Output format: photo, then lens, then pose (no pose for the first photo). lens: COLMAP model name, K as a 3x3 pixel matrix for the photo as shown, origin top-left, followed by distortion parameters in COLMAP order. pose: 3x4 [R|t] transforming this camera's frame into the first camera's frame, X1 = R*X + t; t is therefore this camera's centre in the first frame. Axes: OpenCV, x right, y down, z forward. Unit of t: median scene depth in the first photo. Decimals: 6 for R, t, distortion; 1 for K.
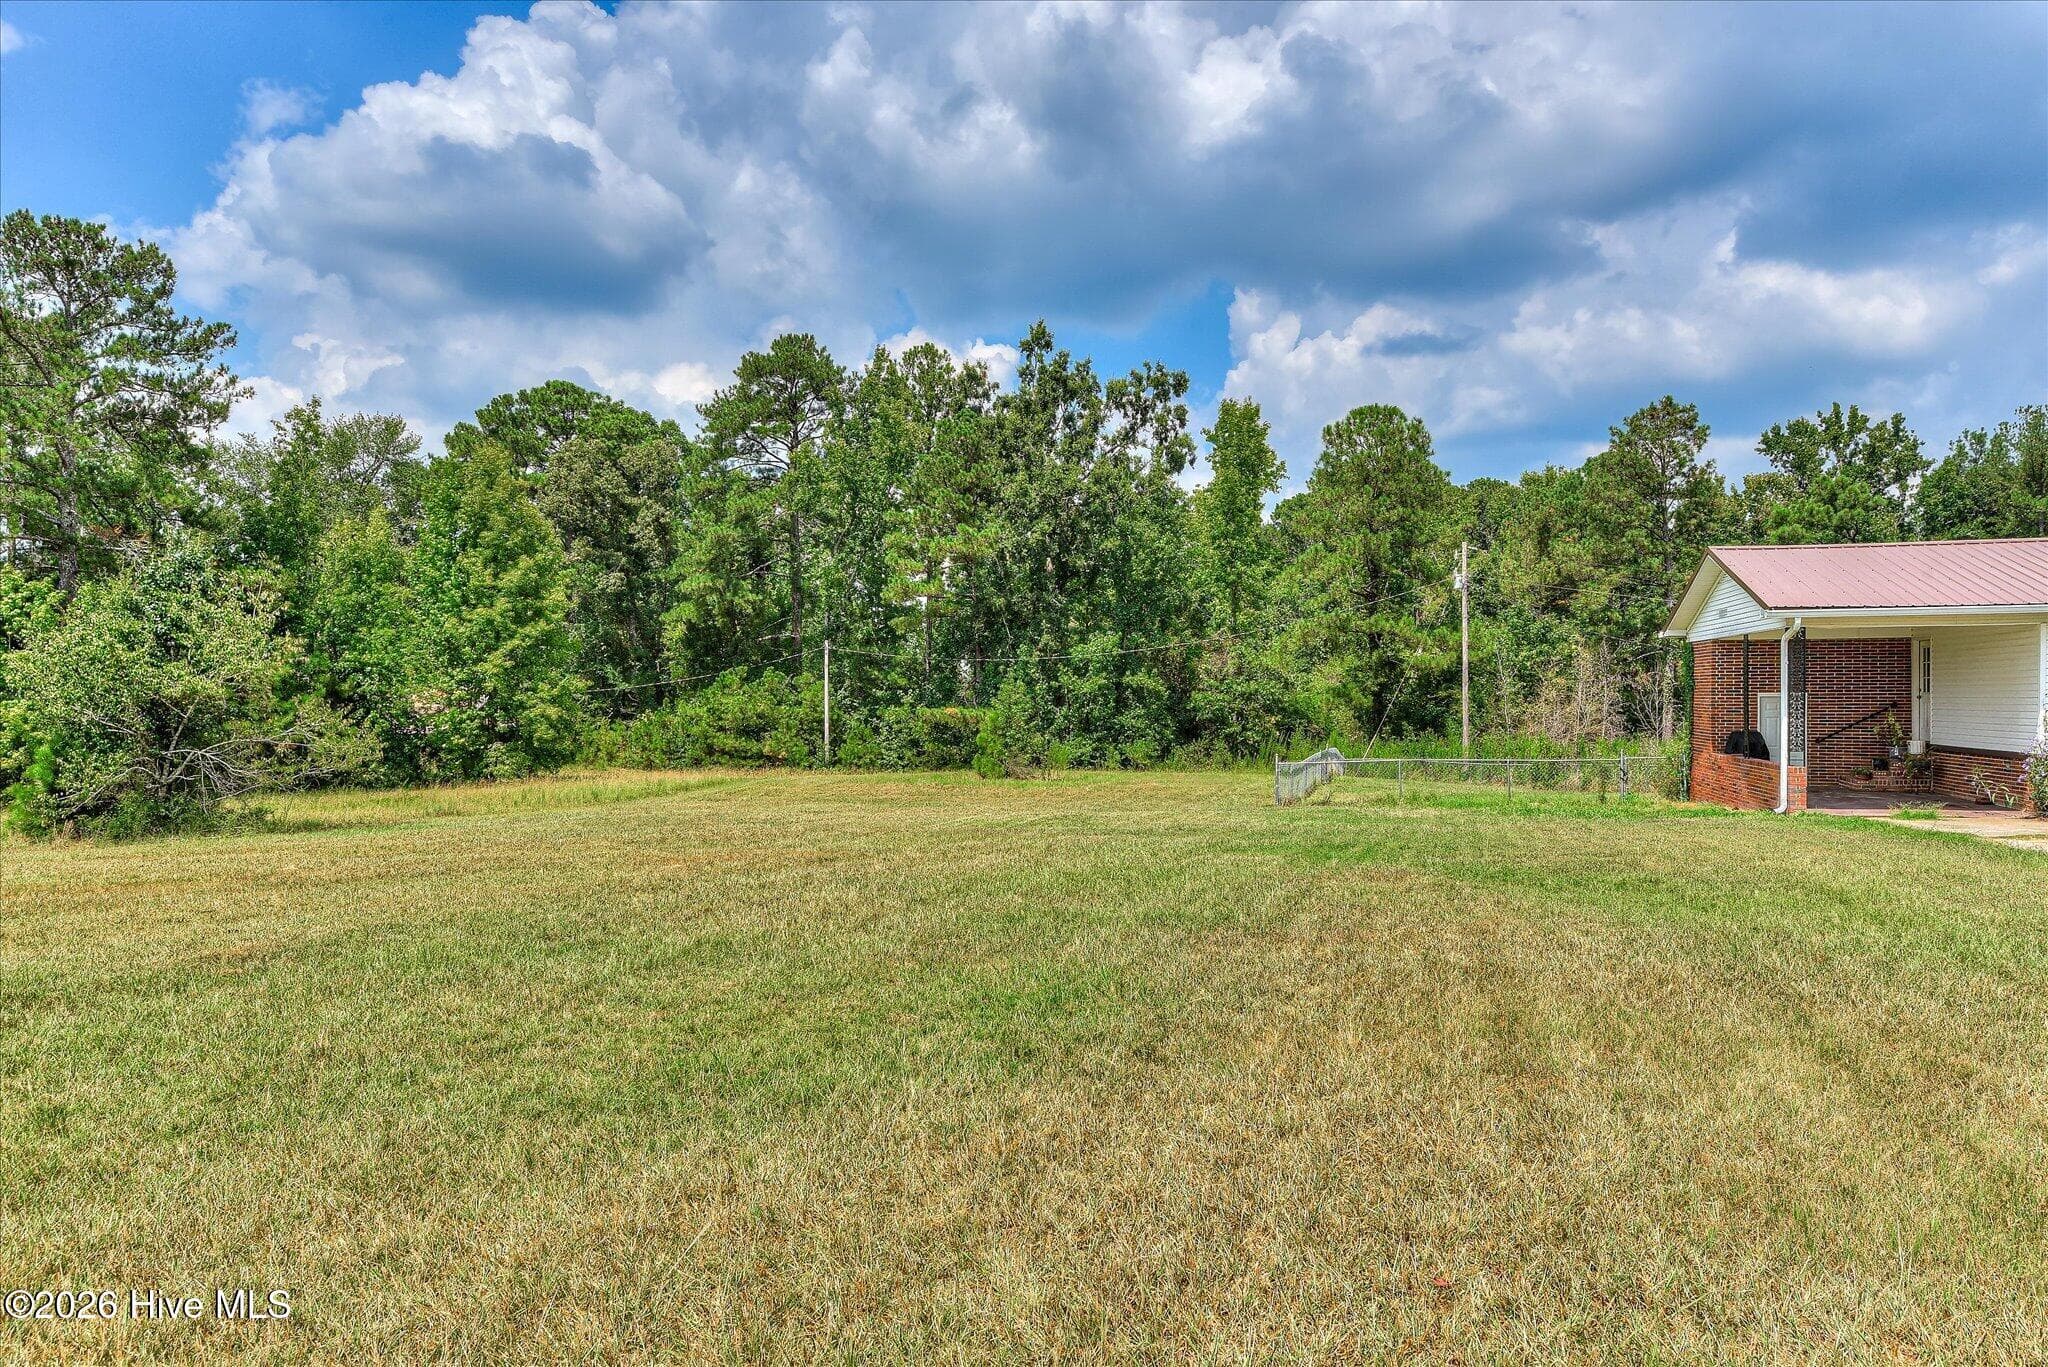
lens RADIAL K [[1262.0, 0, 1032.6], [0, 1262.0, 686.0], [0, 0, 1]] dist [0.028862, -0.031472]
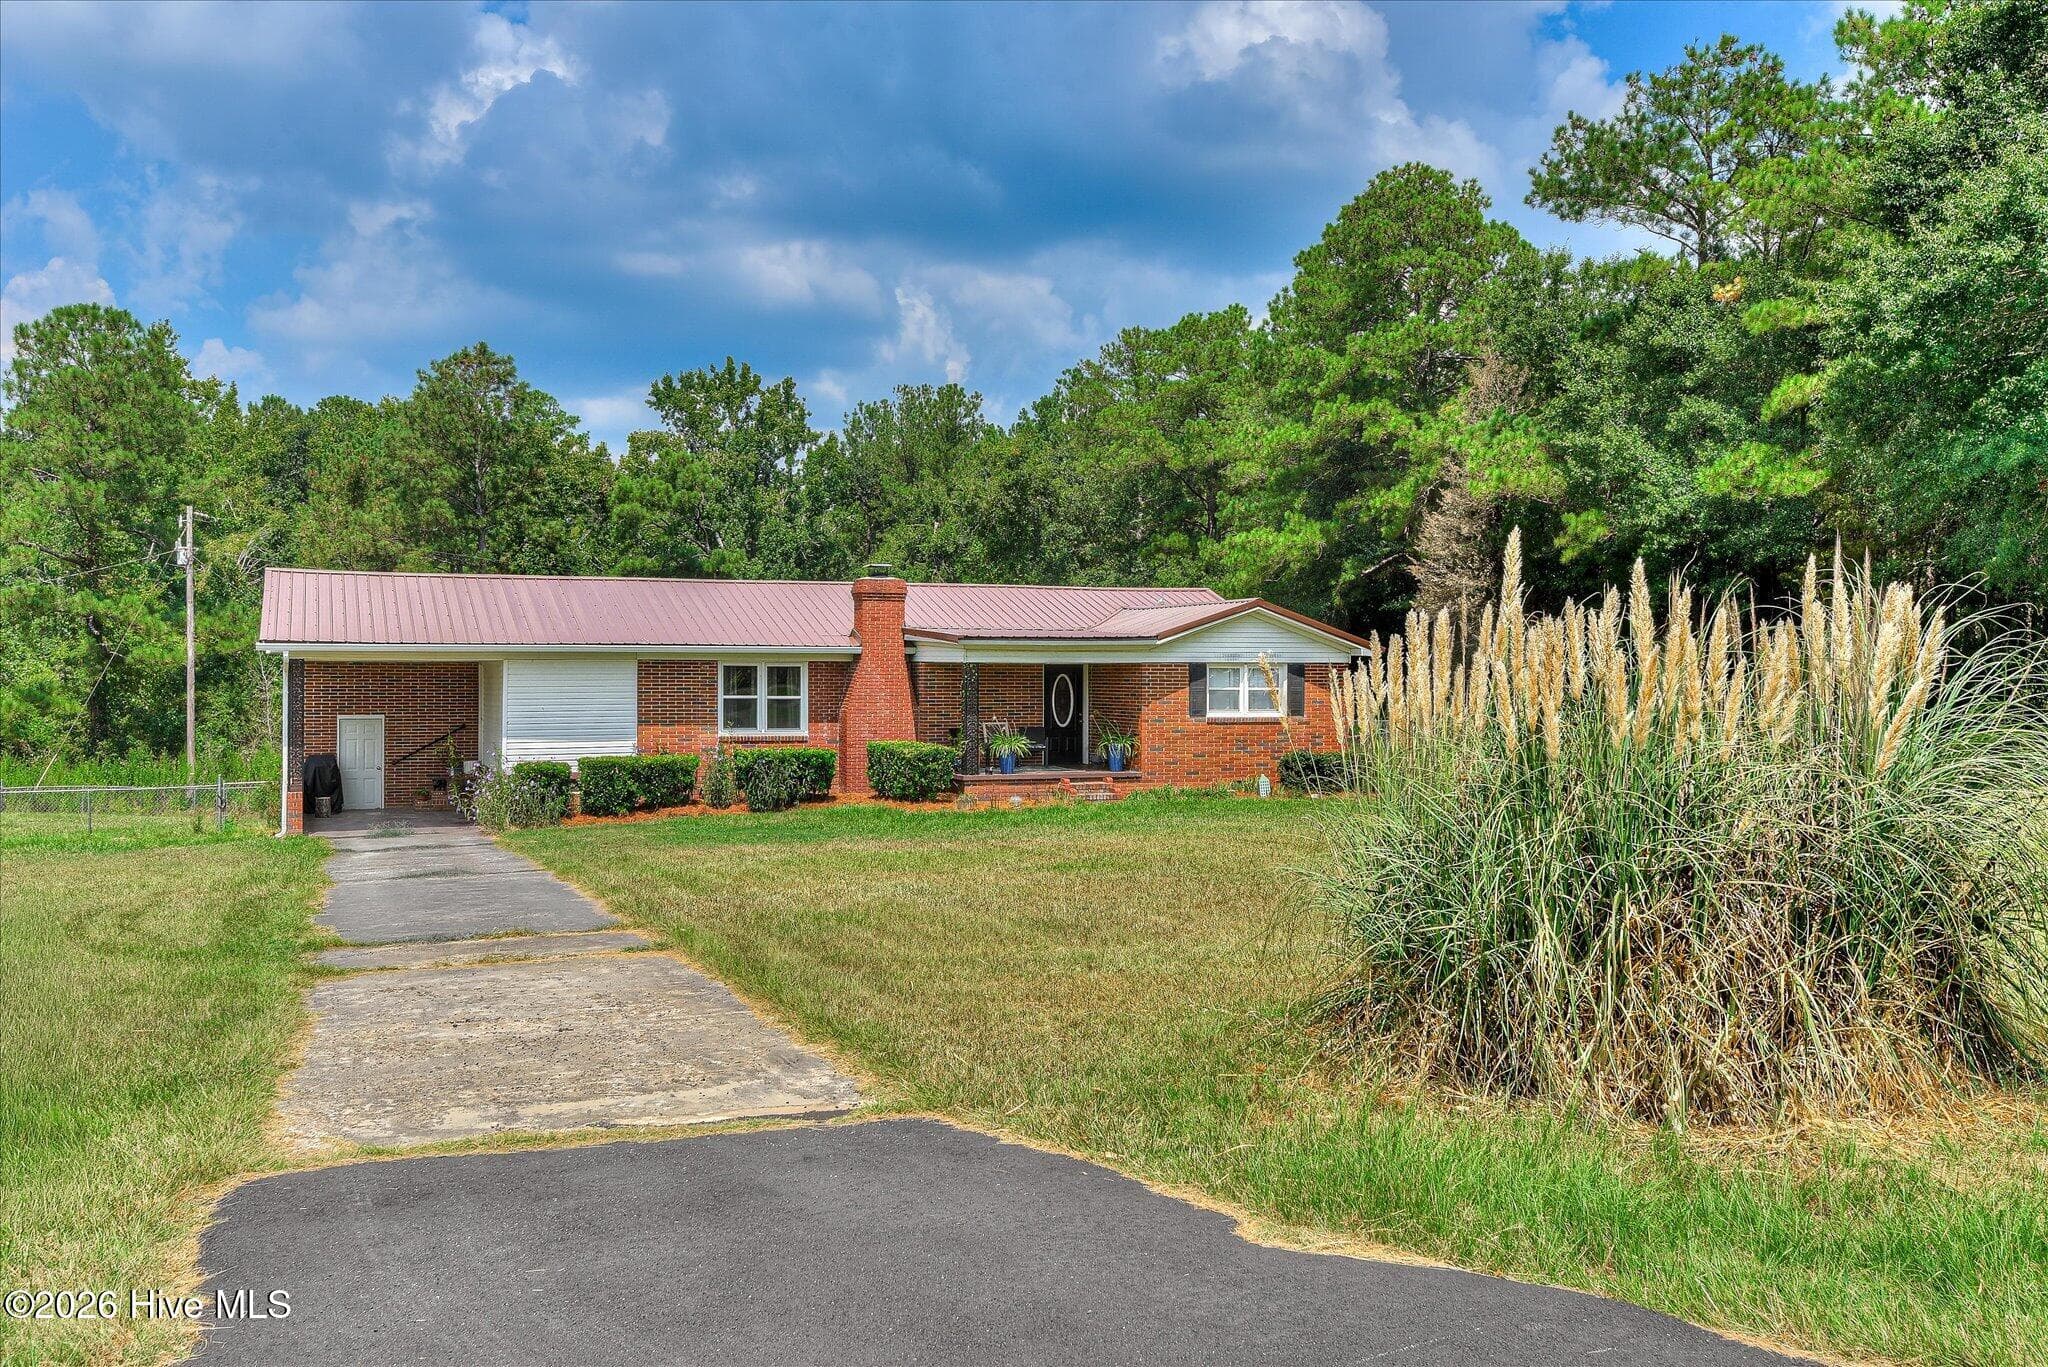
lens RADIAL K [[1806.7, 0, 1028.6], [0, 1806.7, 692.7], [0, 0, 1]] dist [0.033168, -0.003336]
pose [[0.792886, 0.000000, 0.609370, 0.056523], [-0.009175, 0.999887, 0.011939, -0.013905], [-0.609301, -0.015058, 0.792796, -0.183498]]
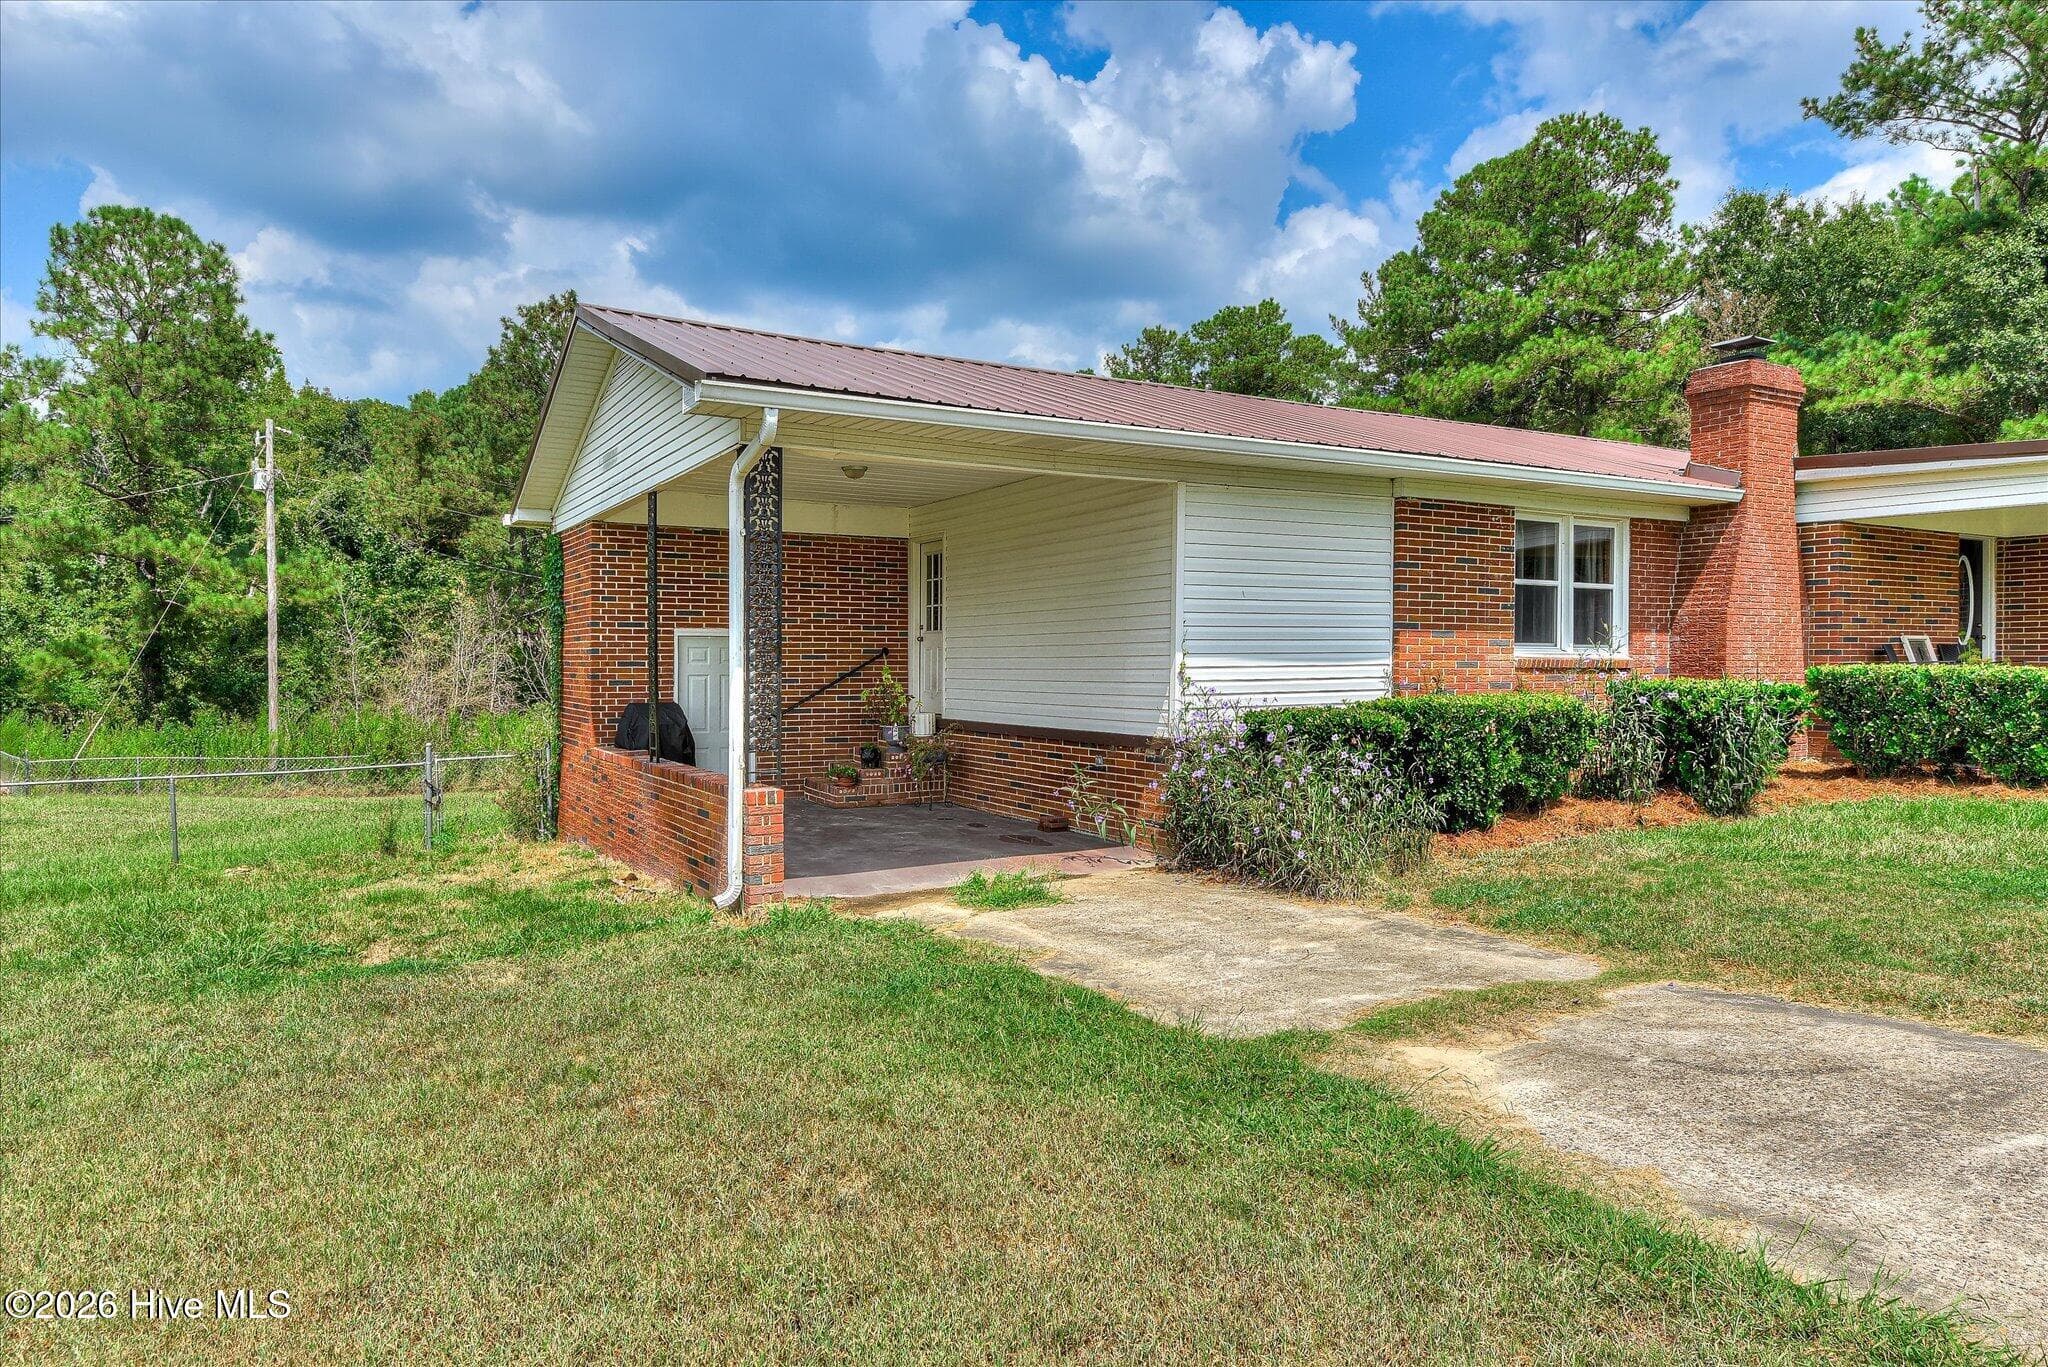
lens RADIAL K [[1262.0, 0, 1032.6], [0, 1262.0, 686.0], [0, 0, 1]] dist [0.028862, -0.031472]
pose [[0.698443, -0.011586, 0.715572, 0.124069], [-0.005500, 0.999753, 0.021555, 0.006939], [-0.715644, -0.018991, 0.698207, 0.218610]]
